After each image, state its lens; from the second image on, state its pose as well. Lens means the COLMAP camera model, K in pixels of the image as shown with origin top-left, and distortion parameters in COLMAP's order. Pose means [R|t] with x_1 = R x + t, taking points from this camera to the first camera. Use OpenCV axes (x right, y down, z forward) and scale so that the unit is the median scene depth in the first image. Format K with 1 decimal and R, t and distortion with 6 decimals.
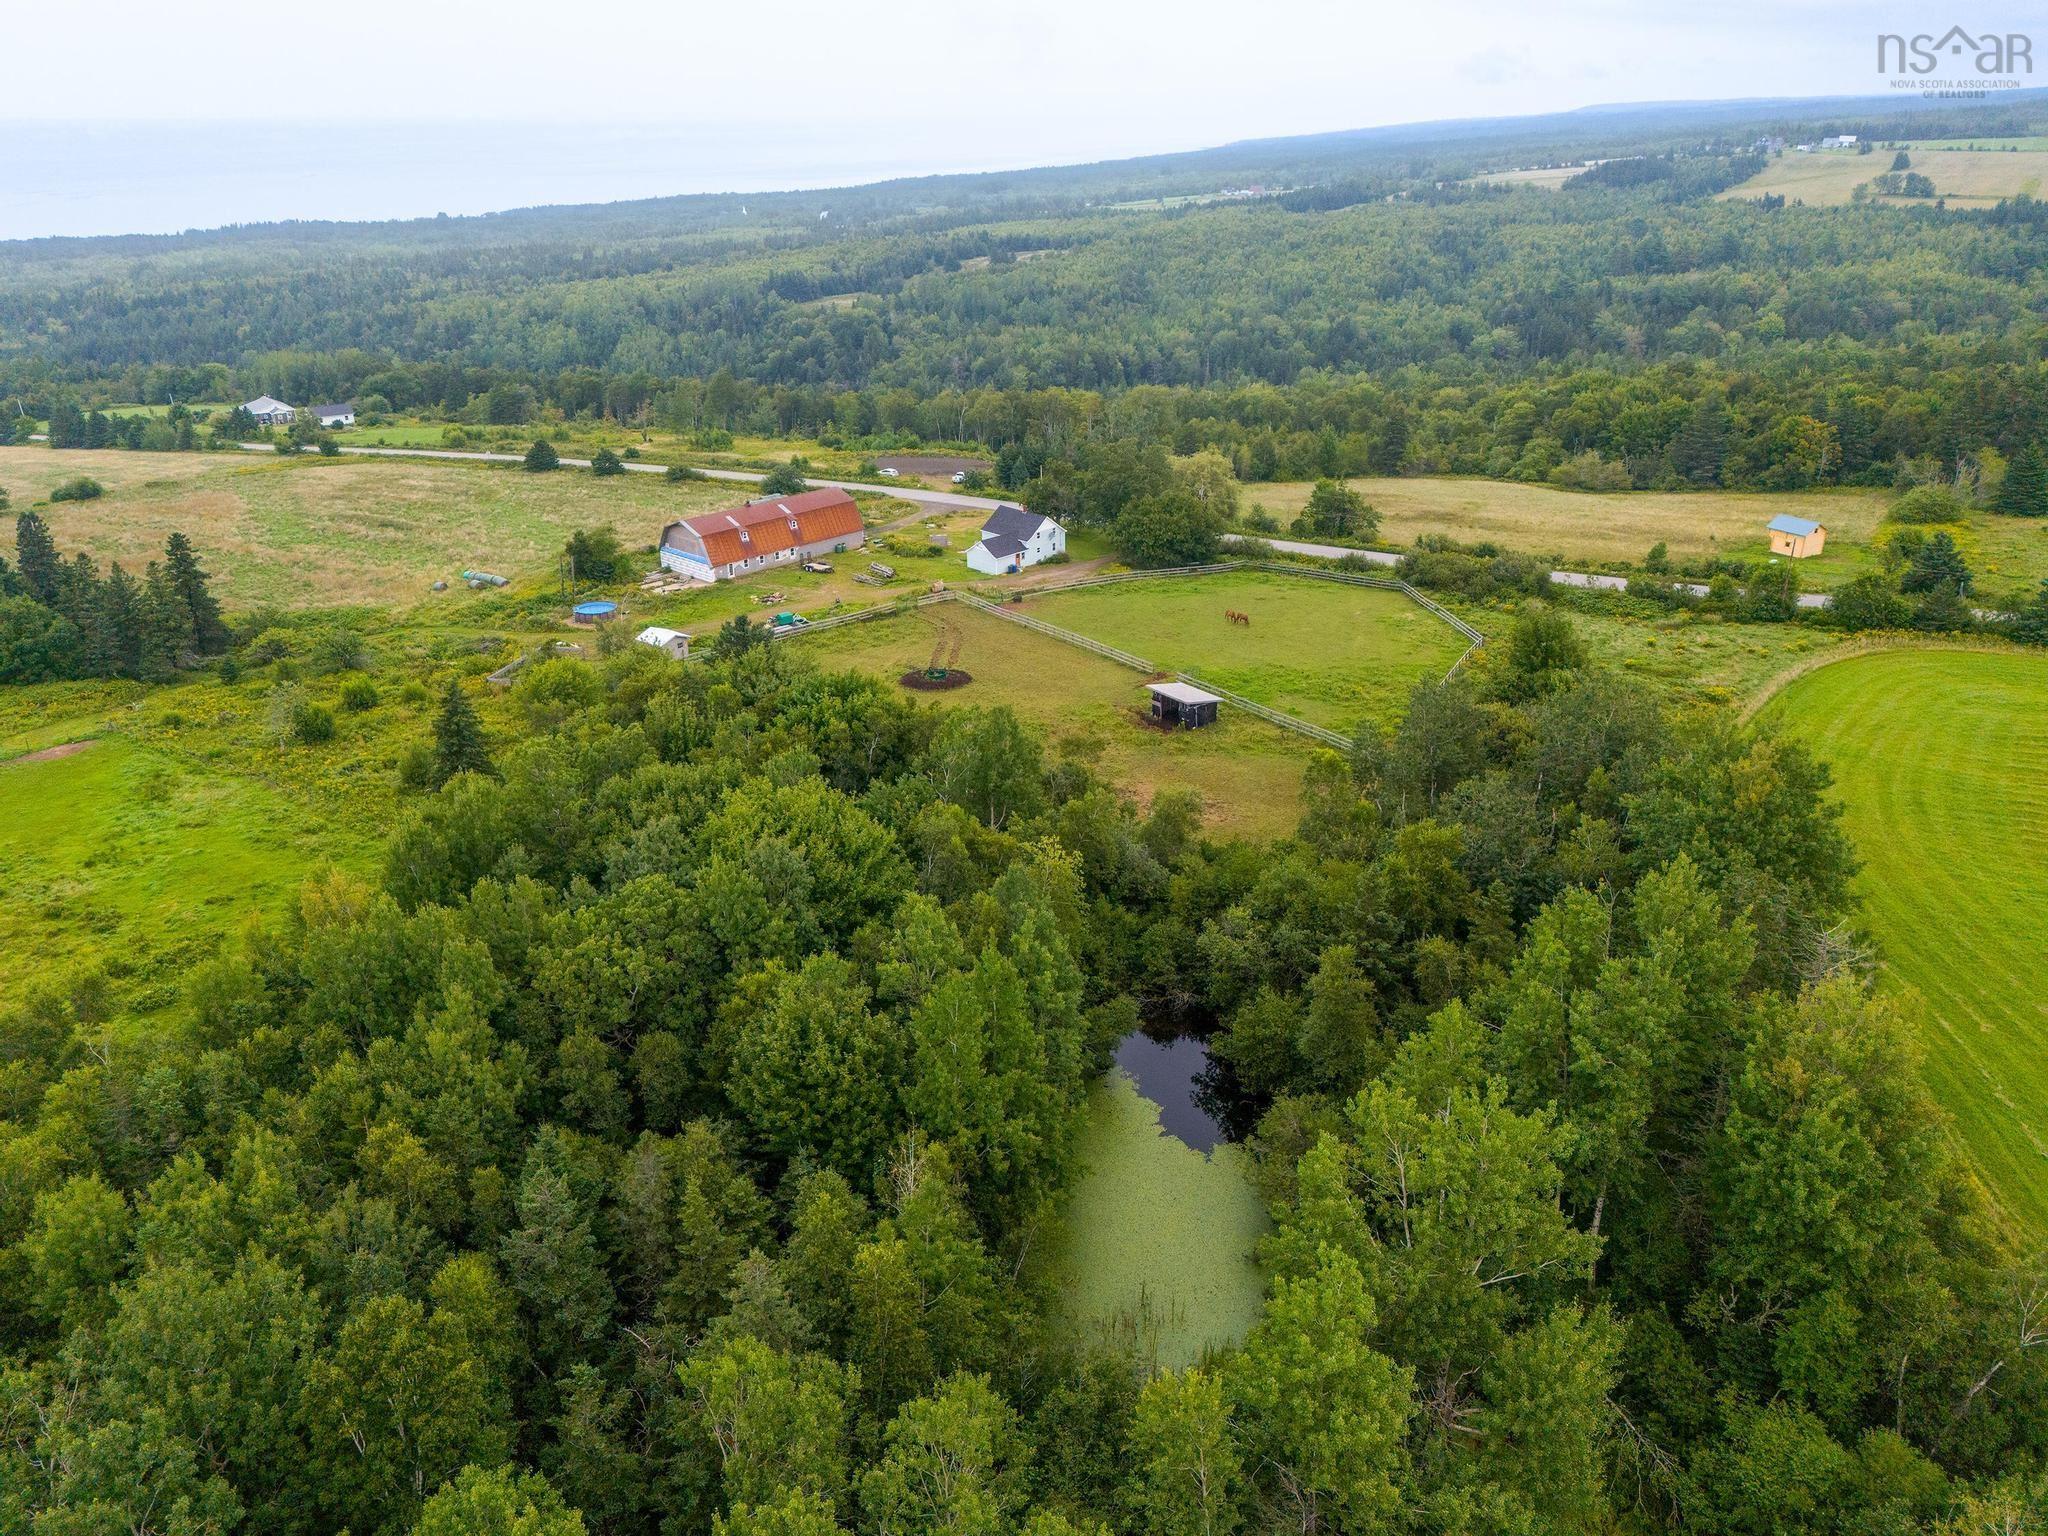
lens RADIAL K [[1518.9, 0, 1024.0], [0, 1518.9, 768.0], [0, 0, 1]] dist [0.093847, -0.106526]
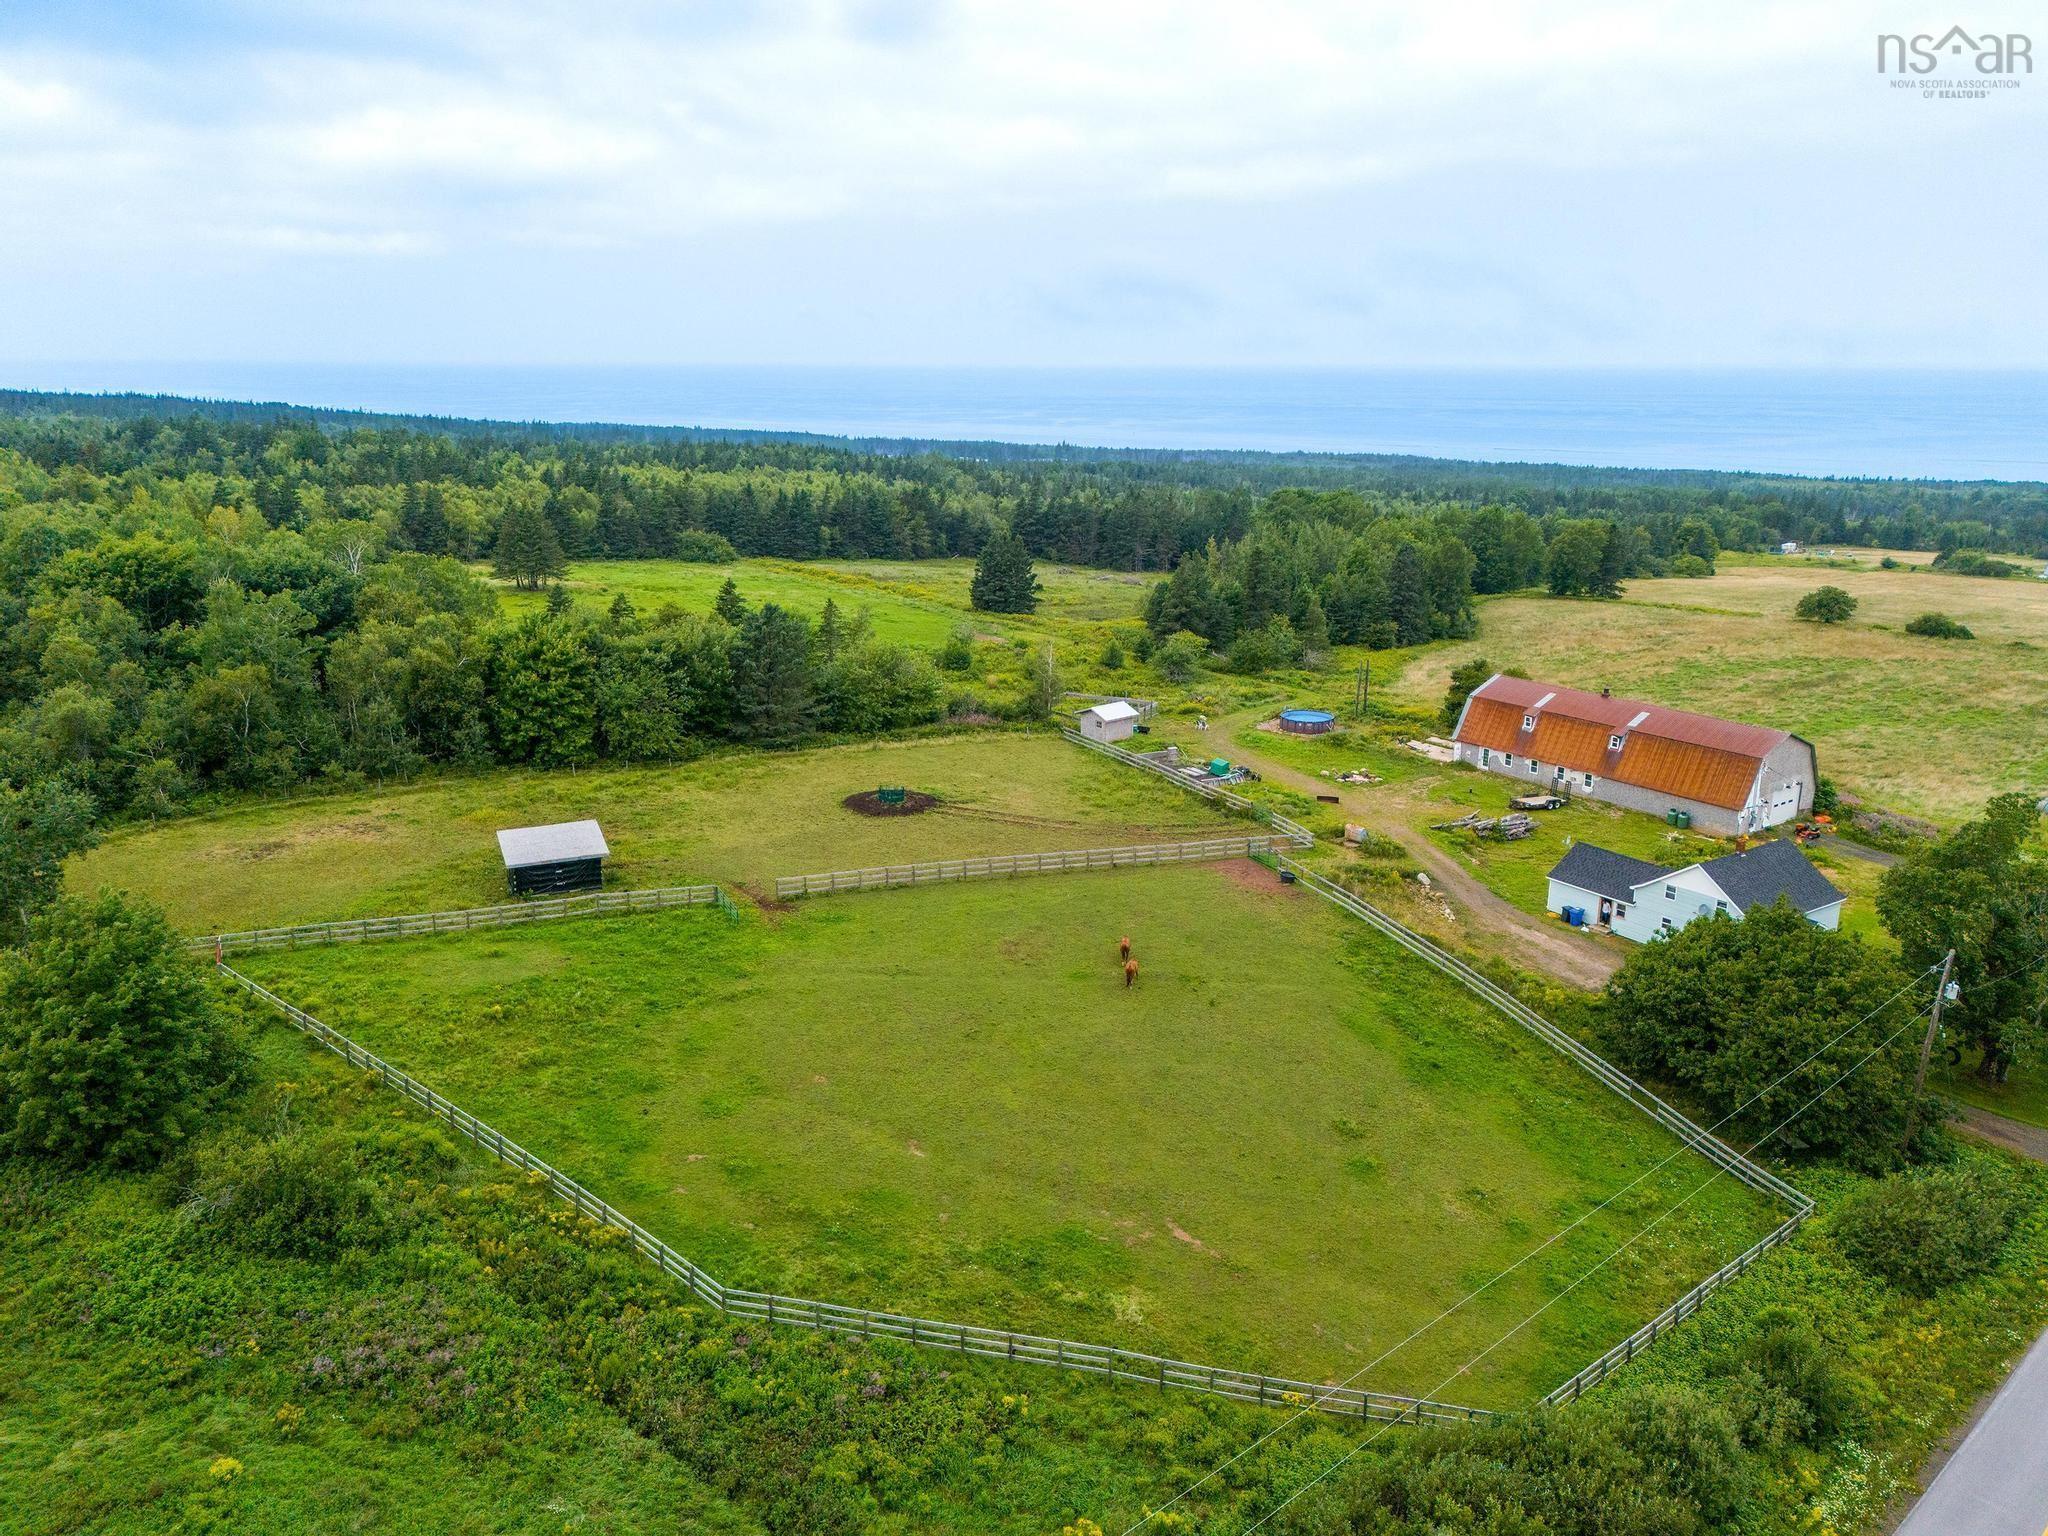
lens RADIAL K [[1518.9, 0, 1024.0], [0, 1518.9, 768.0], [0, 0, 1]] dist [0.093847, -0.106526]
pose [[-0.201433, 0.264435, -0.943132, 0.450898], [-0.393963, 0.859681, 0.325179, -0.247963], [0.896782, 0.437061, -0.068990, 0.814178]]
